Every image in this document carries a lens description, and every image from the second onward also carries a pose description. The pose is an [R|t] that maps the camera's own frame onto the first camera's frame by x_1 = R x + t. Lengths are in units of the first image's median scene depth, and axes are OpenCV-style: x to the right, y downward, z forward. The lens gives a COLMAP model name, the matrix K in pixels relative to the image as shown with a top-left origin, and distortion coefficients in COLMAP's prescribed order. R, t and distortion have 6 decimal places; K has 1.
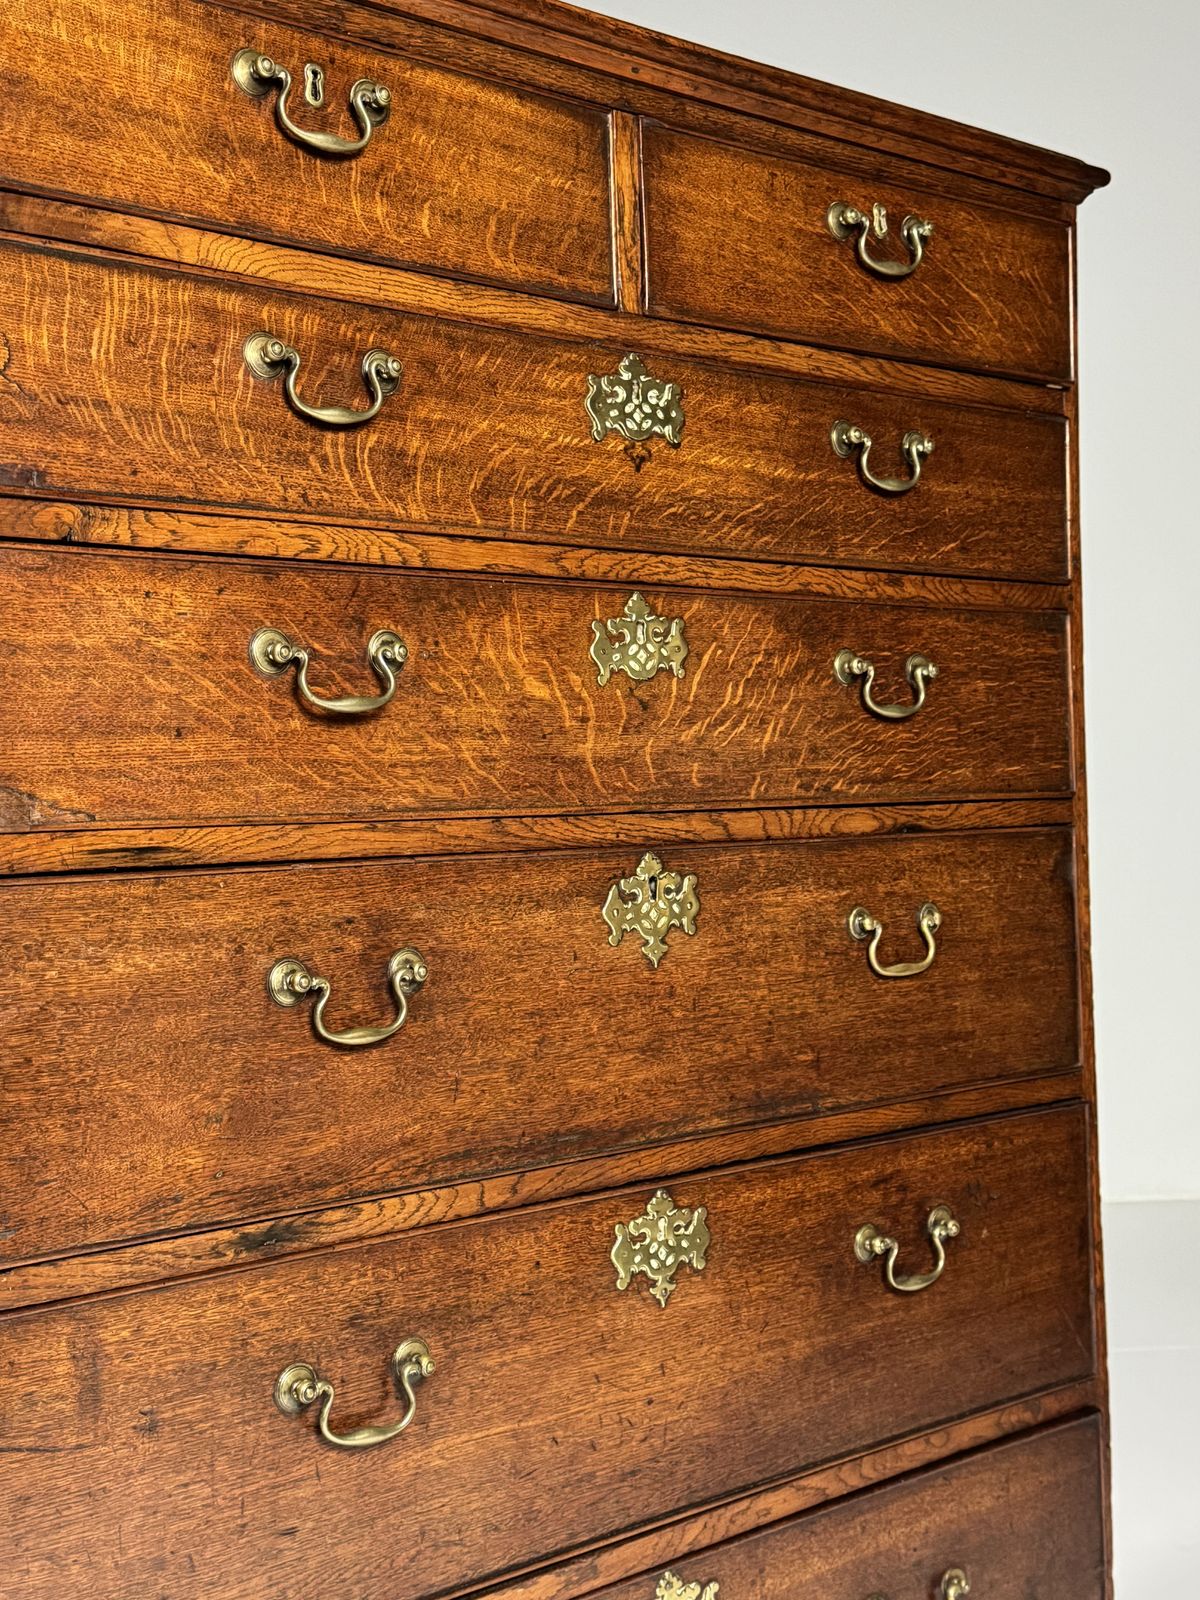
lens RADIAL K [[2071.9, 0, 600.0], [0, 2071.9, 800.0], [0, 0, 1]] dist [0.182639, -0.368018]
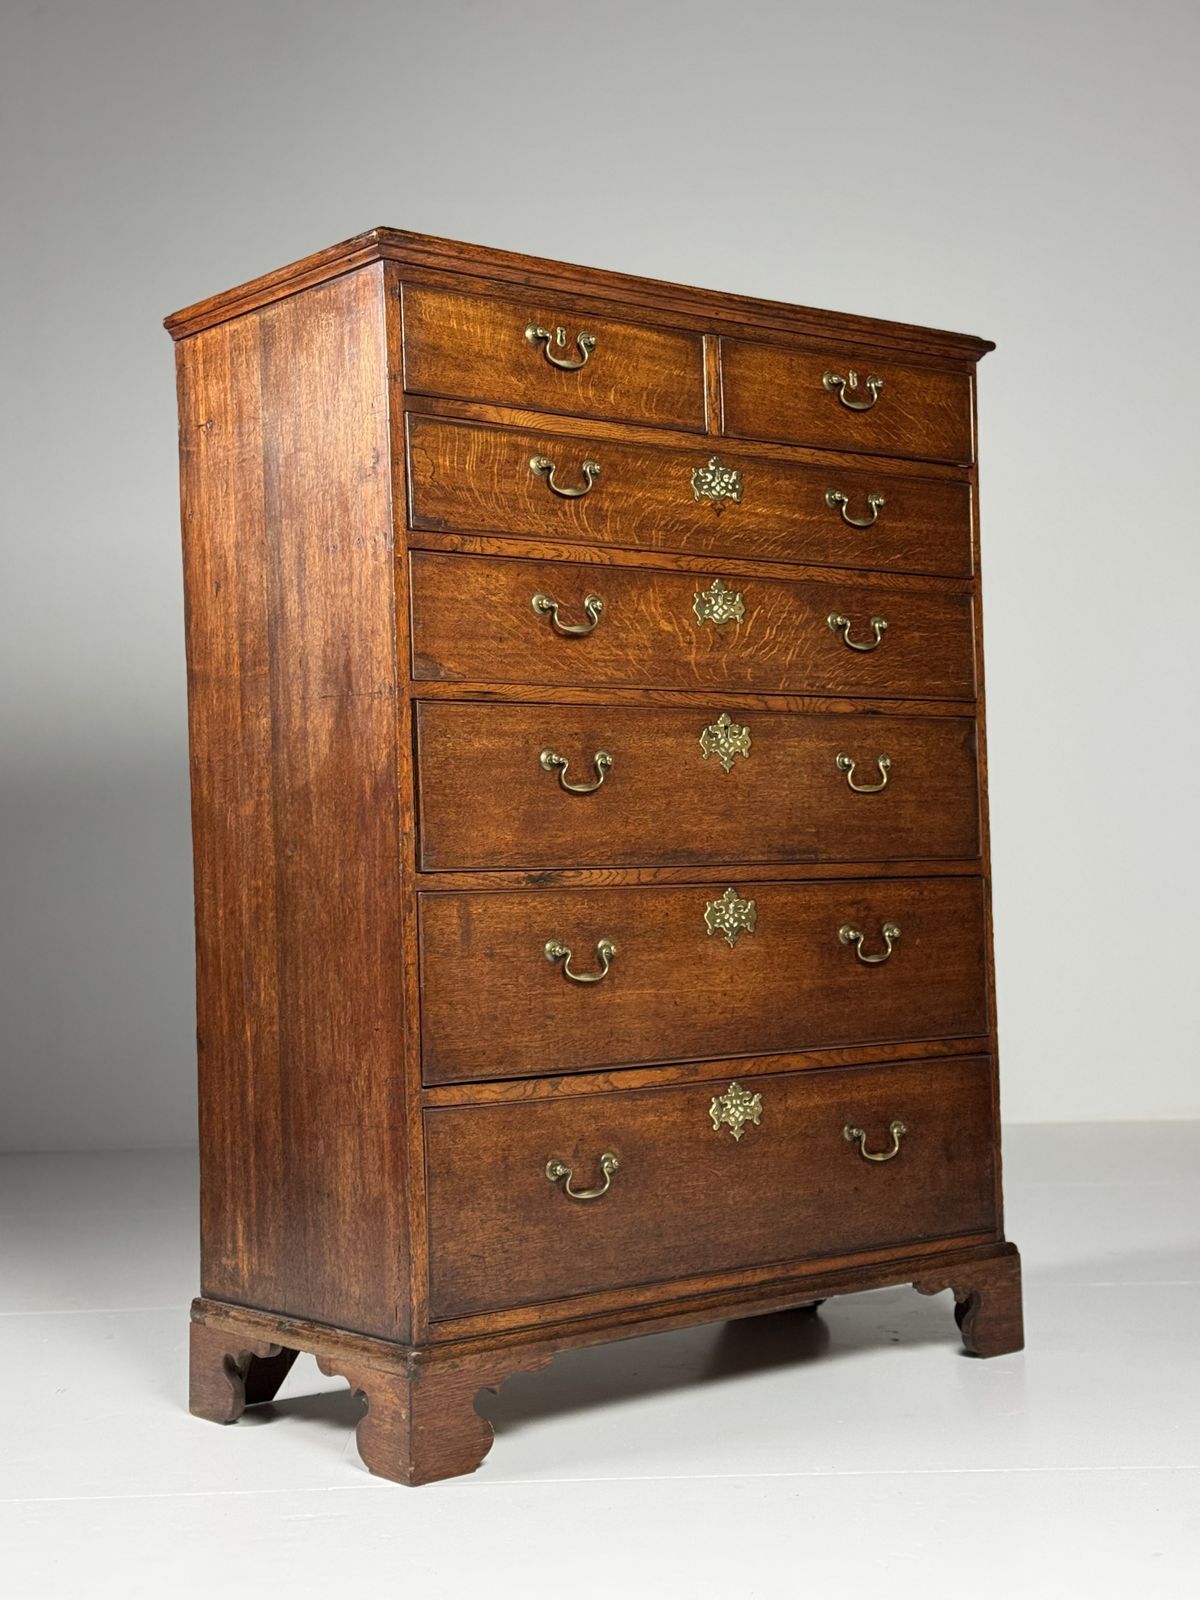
lens RADIAL K [[2306.3, 0, 608.9], [0, 2306.3, 806.2], [0, 0, 1]] dist [0.146576, -0.045724]
pose [[0.998542, -0.001579, -0.053951, 0.032922], [-0.000068, 0.999535, -0.030504, 0.181493], [0.053974, 0.030464, 0.998078, -1.171846]]
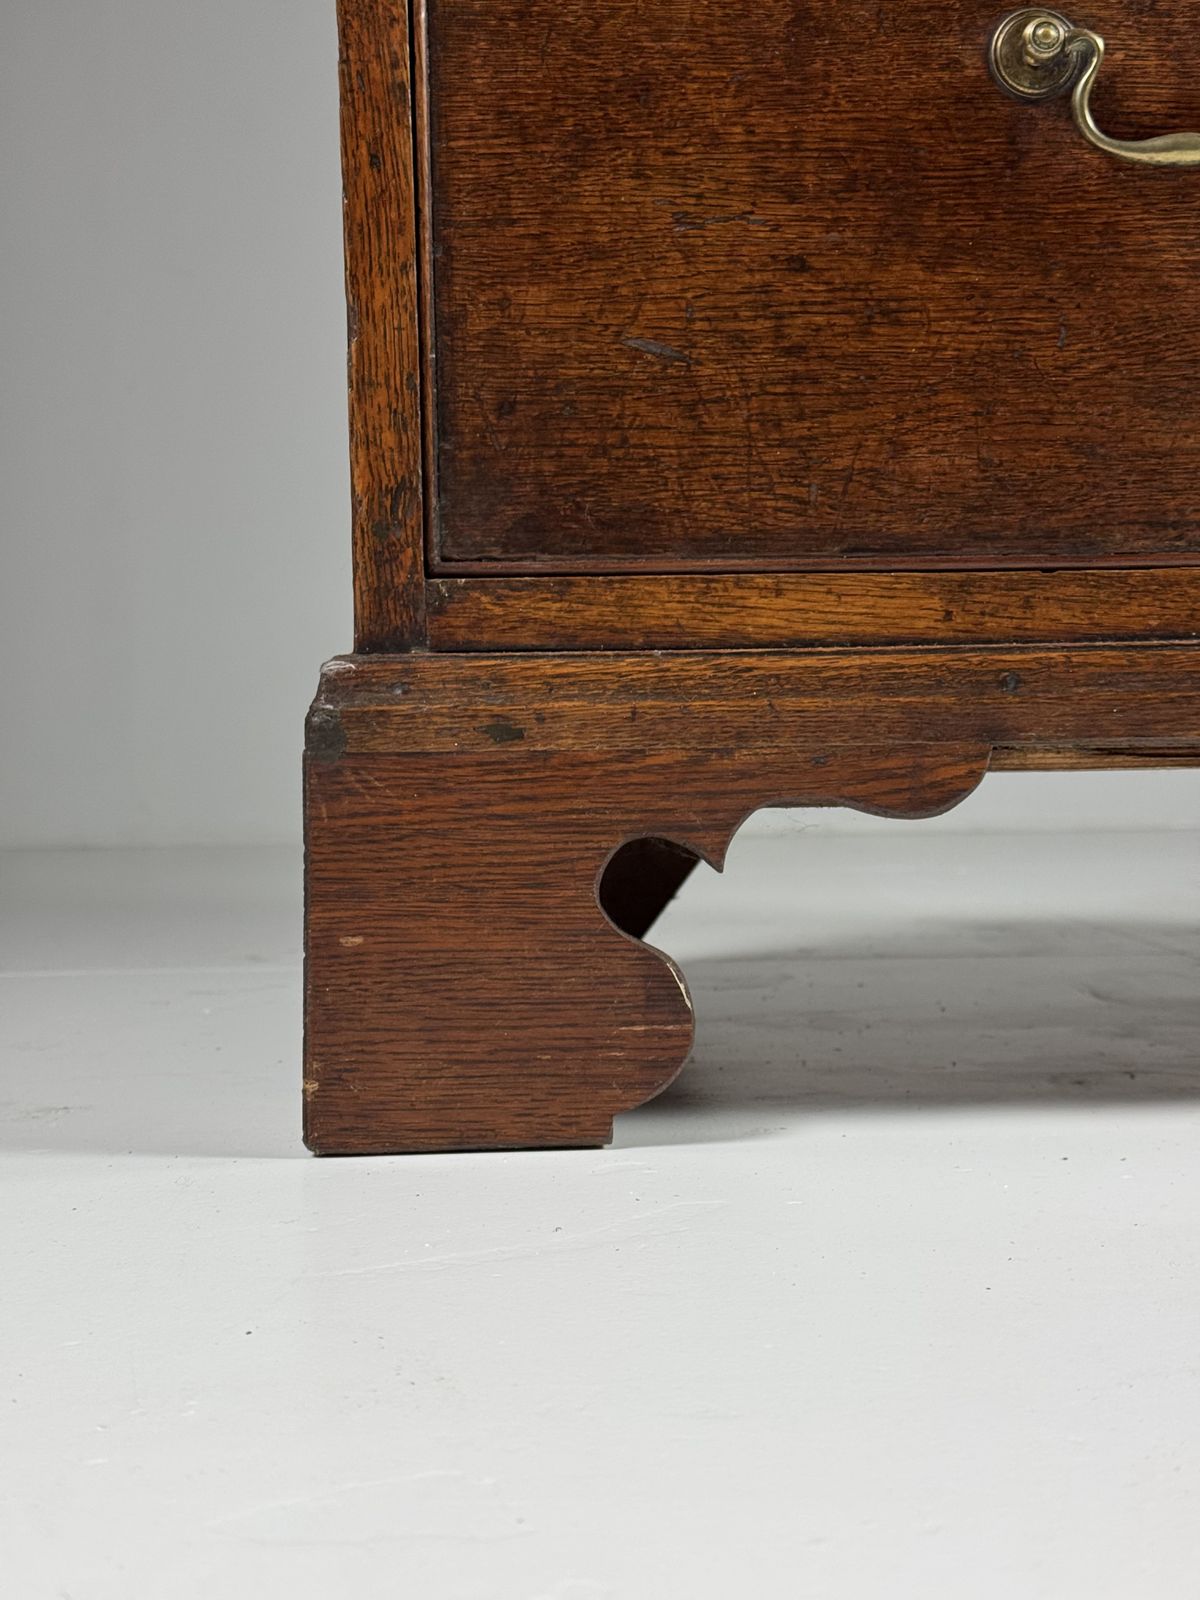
lens RADIAL K [[2071.9, 0, 600.0], [0, 2071.9, 800.0], [0, 0, 1]] dist [0.182639, -0.368018]
pose [[0.770945, 0.007583, -0.636856, 0.100913], [-0.004825, 0.999970, 0.006065, 0.605988], [0.636883, -0.001602, 0.770959, 0.459008]]
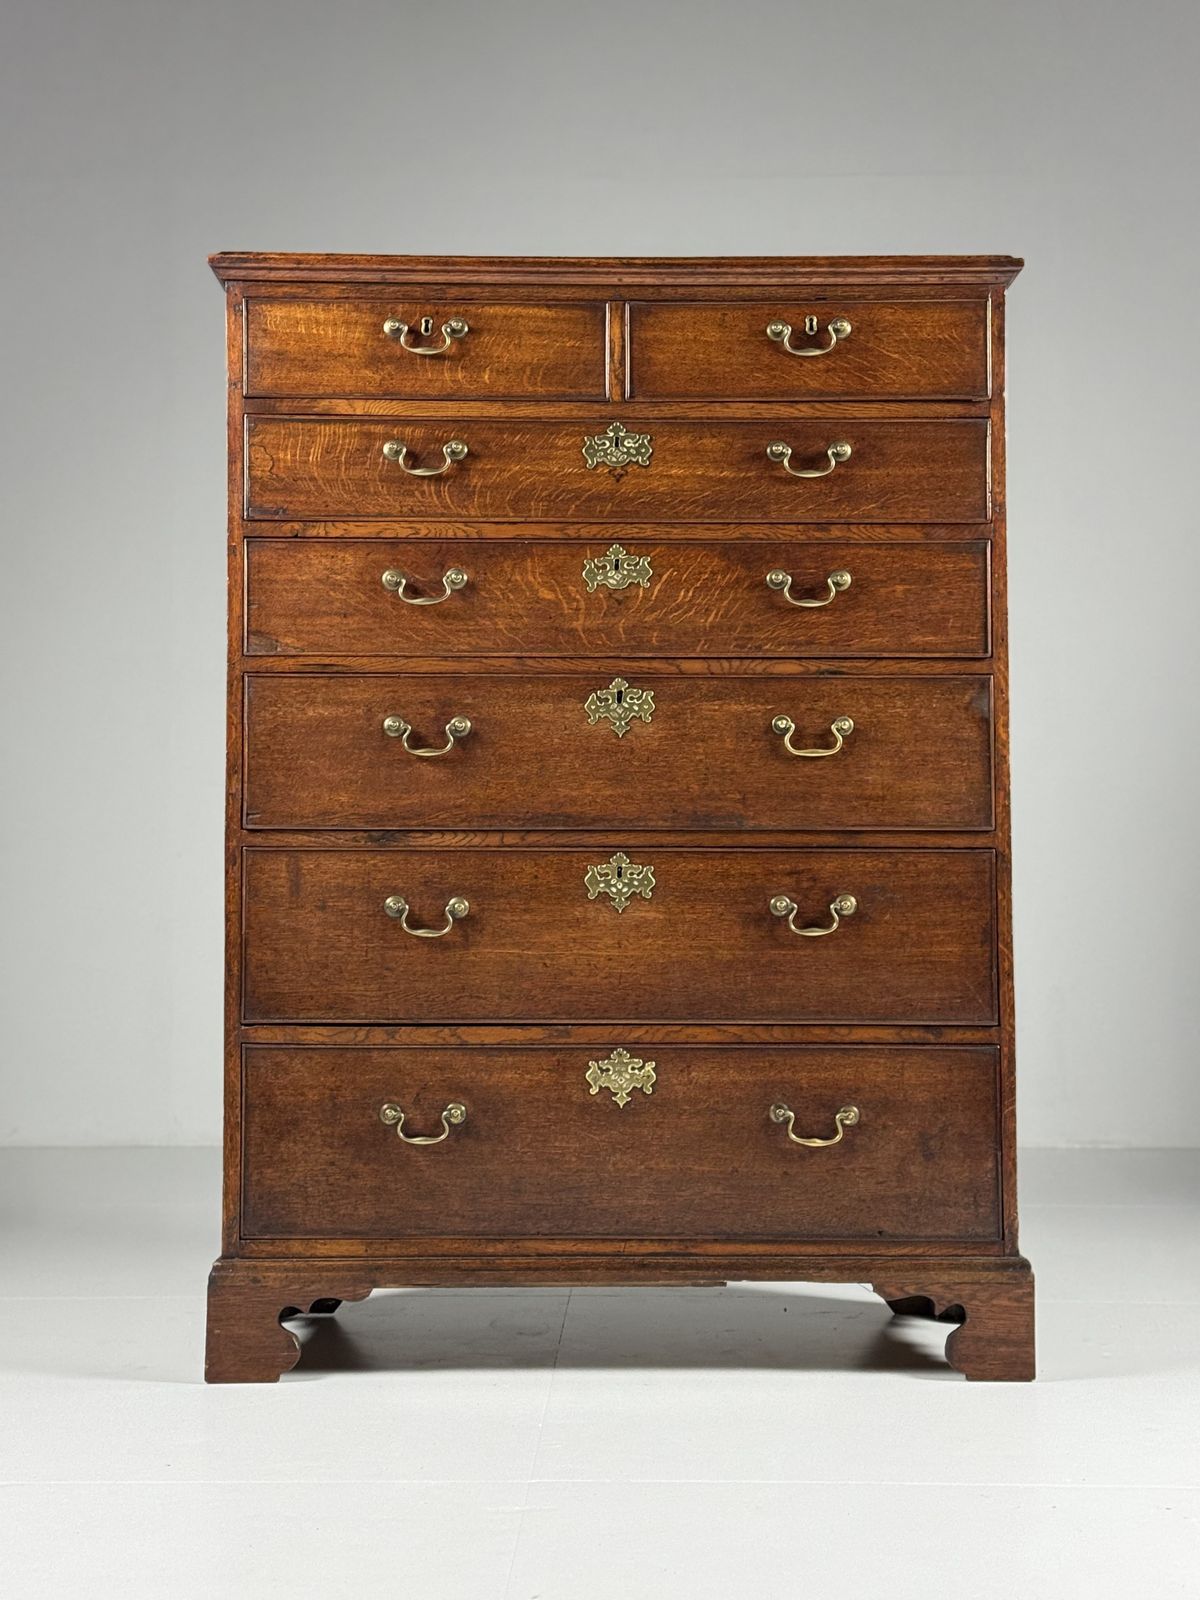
lens RADIAL K [[2306.3, 0, 608.9], [0, 2306.3, 806.2], [0, 0, 1]] dist [0.146576, -0.045724]
pose [[0.752847, -0.013347, -0.658060, 1.458273], [-0.022311, 0.998702, -0.045782, 0.248156], [0.657817, 0.049149, 0.751573, -0.623802]]
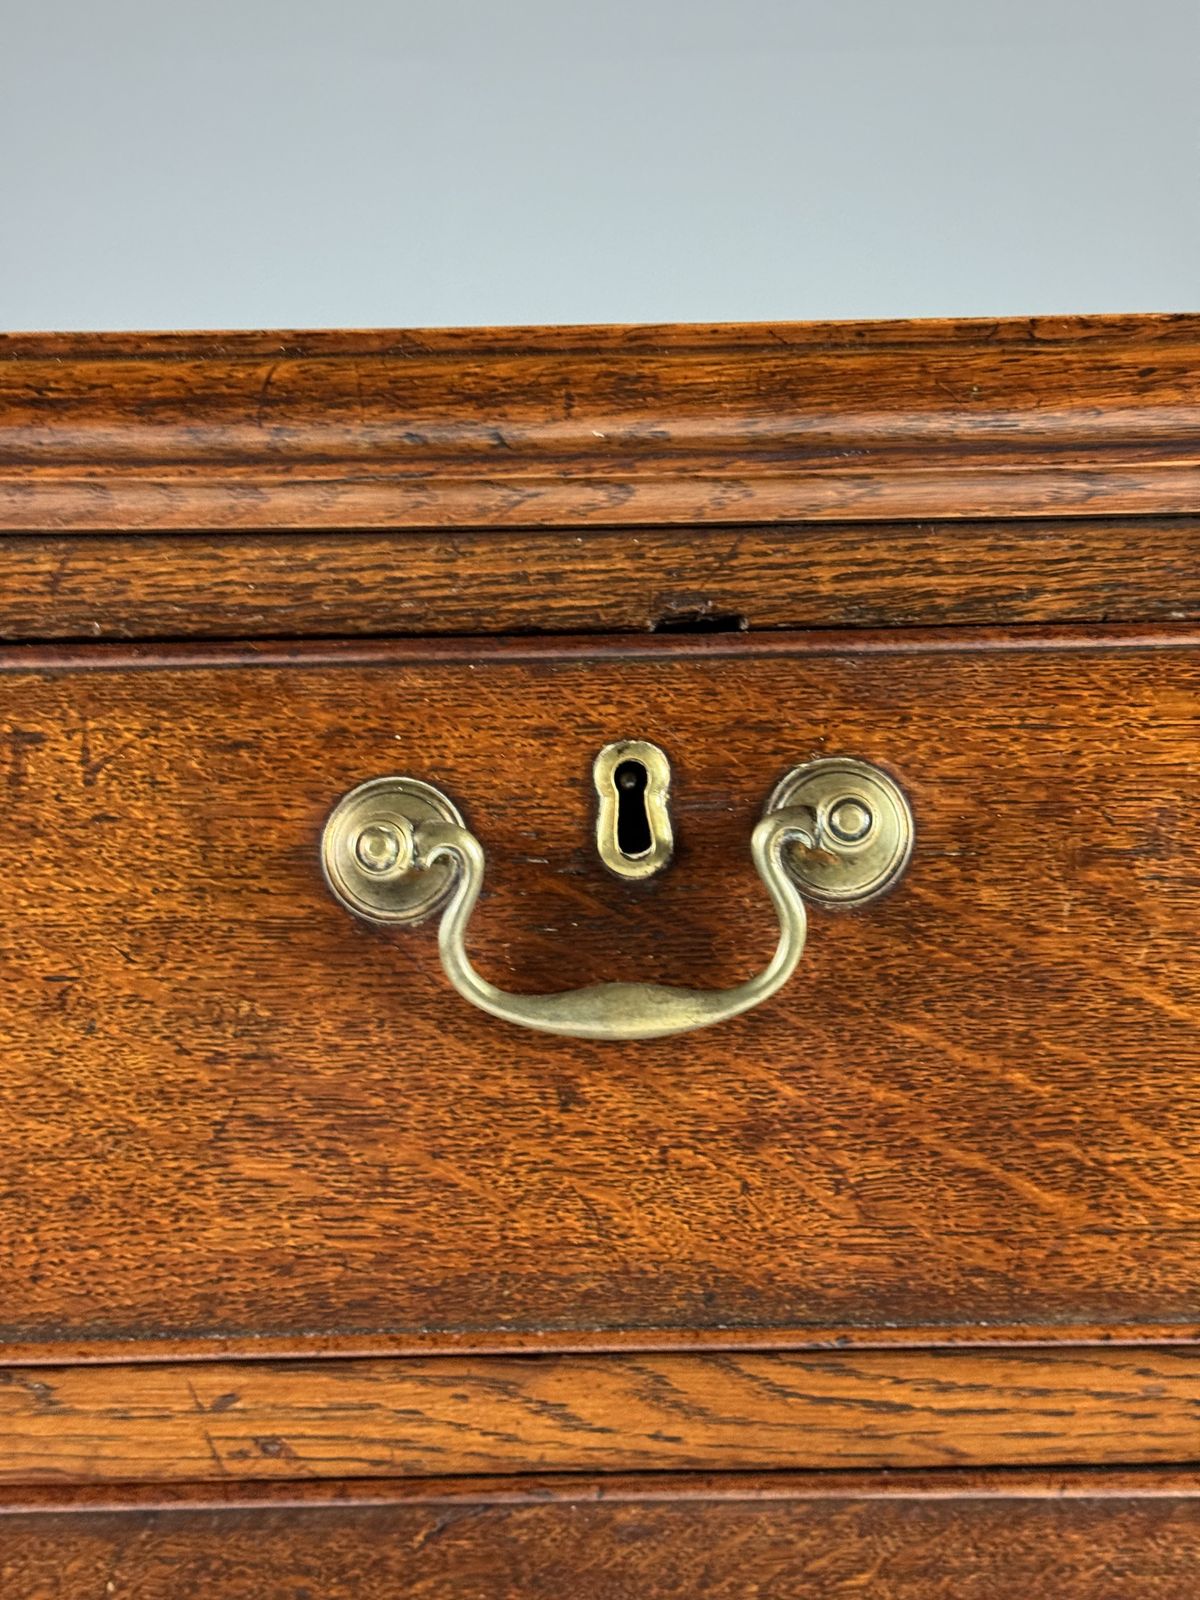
lens RADIAL K [[2071.9, 0, 600.0], [0, 2071.9, 800.0], [0, 0, 1]] dist [0.182639, -0.368018]
pose [[0.740951, 0.009023, -0.671498, 0.338450], [-0.007813, 0.999958, 0.004815, -0.318358], [0.671513, 0.001679, 0.740991, 0.932819]]
